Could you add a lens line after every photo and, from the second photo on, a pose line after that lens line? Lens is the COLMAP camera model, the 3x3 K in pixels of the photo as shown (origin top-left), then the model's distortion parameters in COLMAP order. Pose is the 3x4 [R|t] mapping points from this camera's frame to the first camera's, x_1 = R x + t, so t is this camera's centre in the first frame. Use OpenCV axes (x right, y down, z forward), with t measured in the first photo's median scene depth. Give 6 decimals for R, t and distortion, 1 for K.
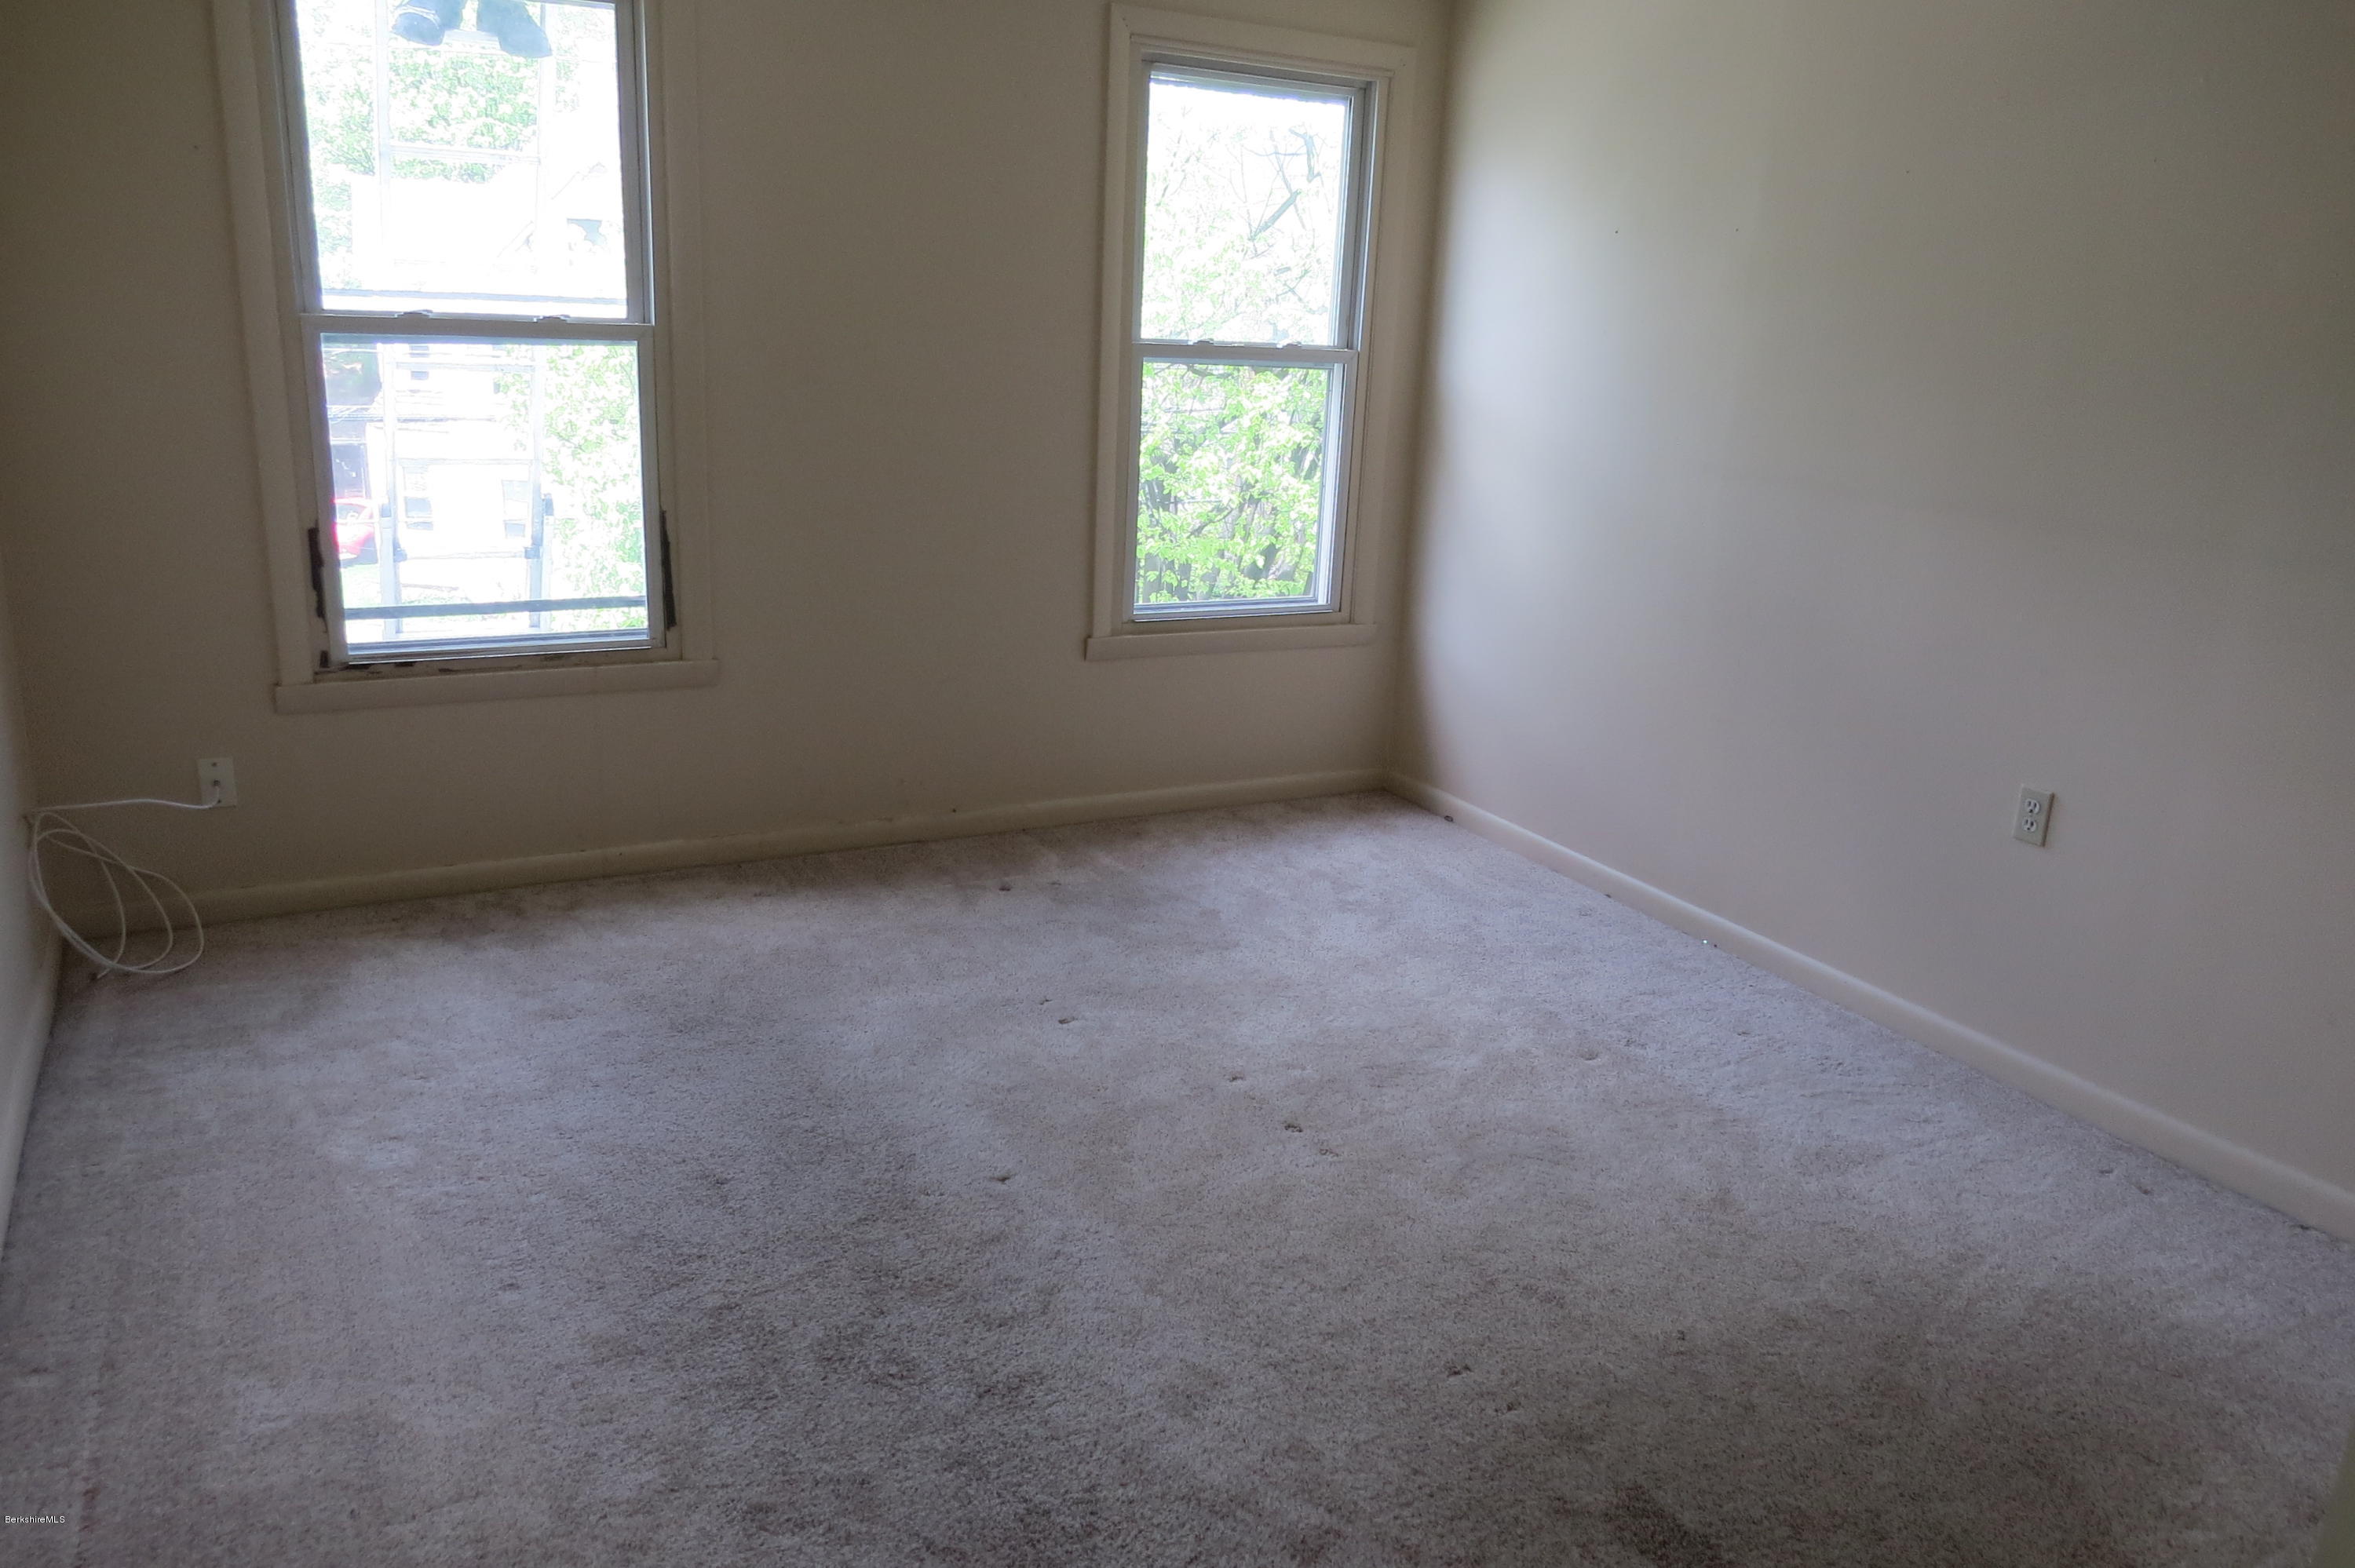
lens RADIAL K [[1675.5, 0, 1173.4], [0, 1675.5, 787.6], [0, 0, 1]] dist [-0.014414, -0.004115]
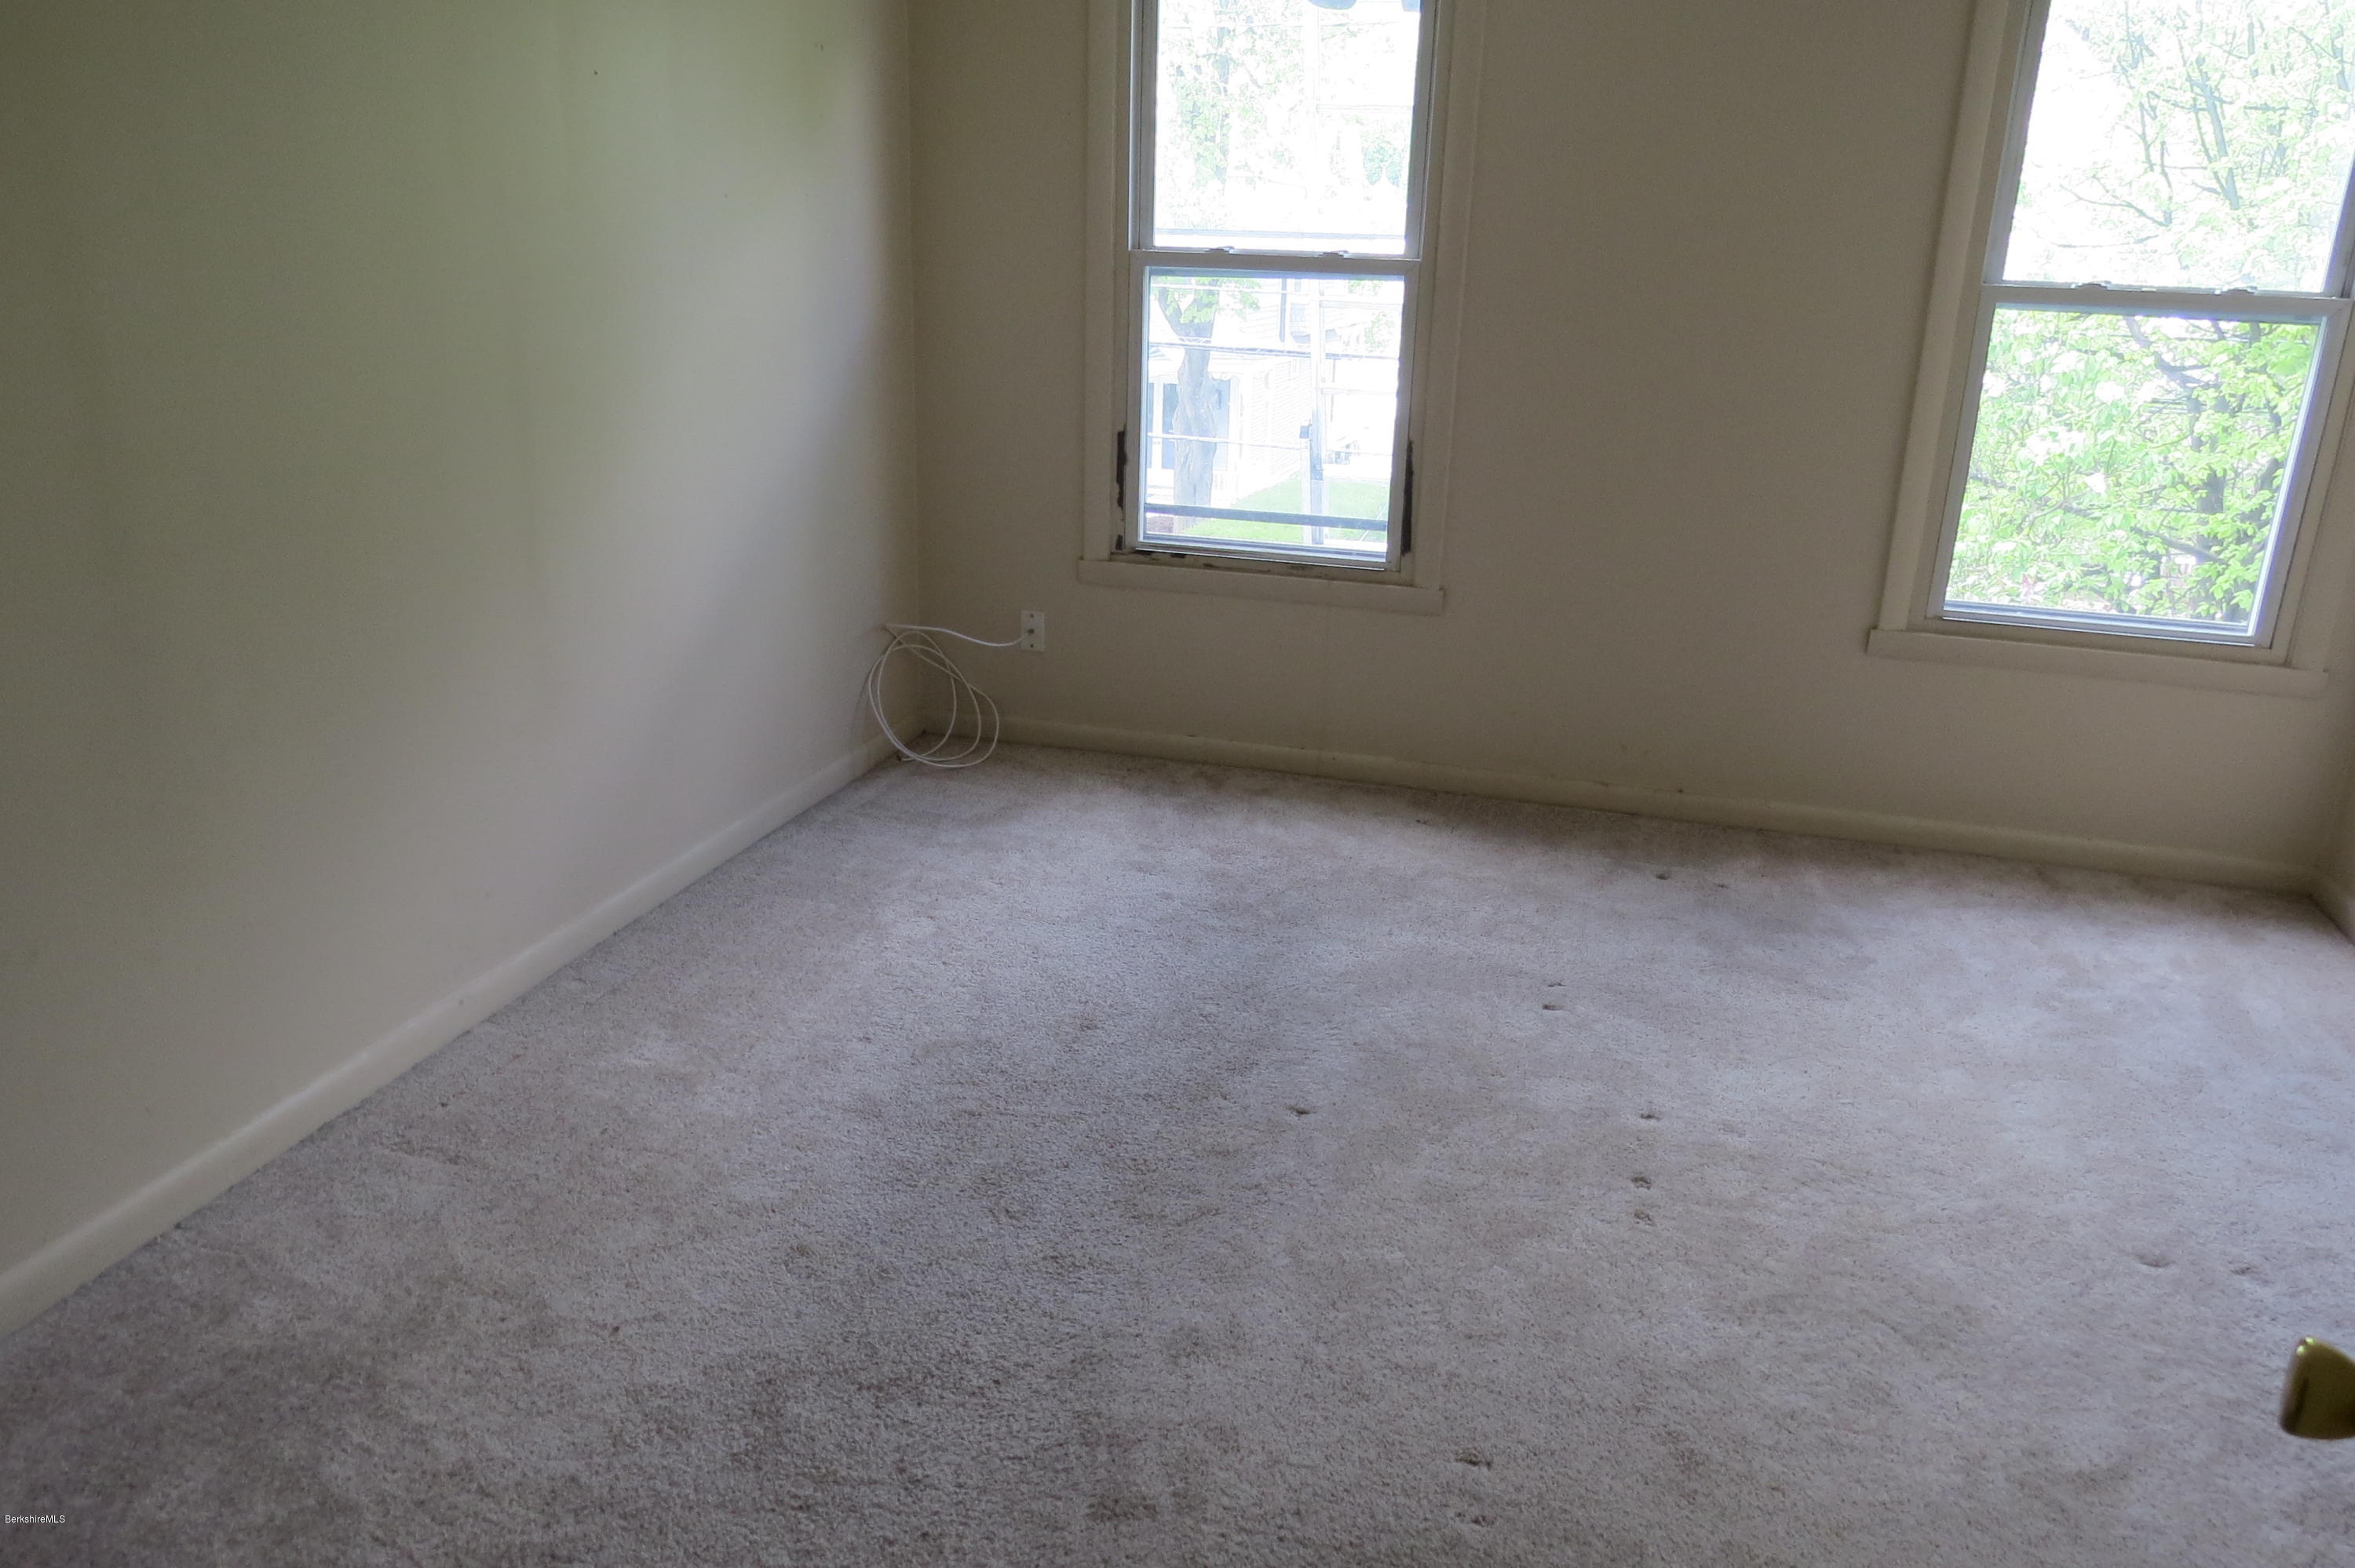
lens RADIAL K [[1691.2, 0, 1177.0], [0, 1691.2, 759.0], [0, 0, 1]] dist [0.006546, 0.003514]
pose [[0.721690, 0.191567, -0.665181, 0.345067], [-0.193553, 0.978459, 0.071793, -0.020137], [0.664606, 0.076935, 0.743223, 0.141284]]
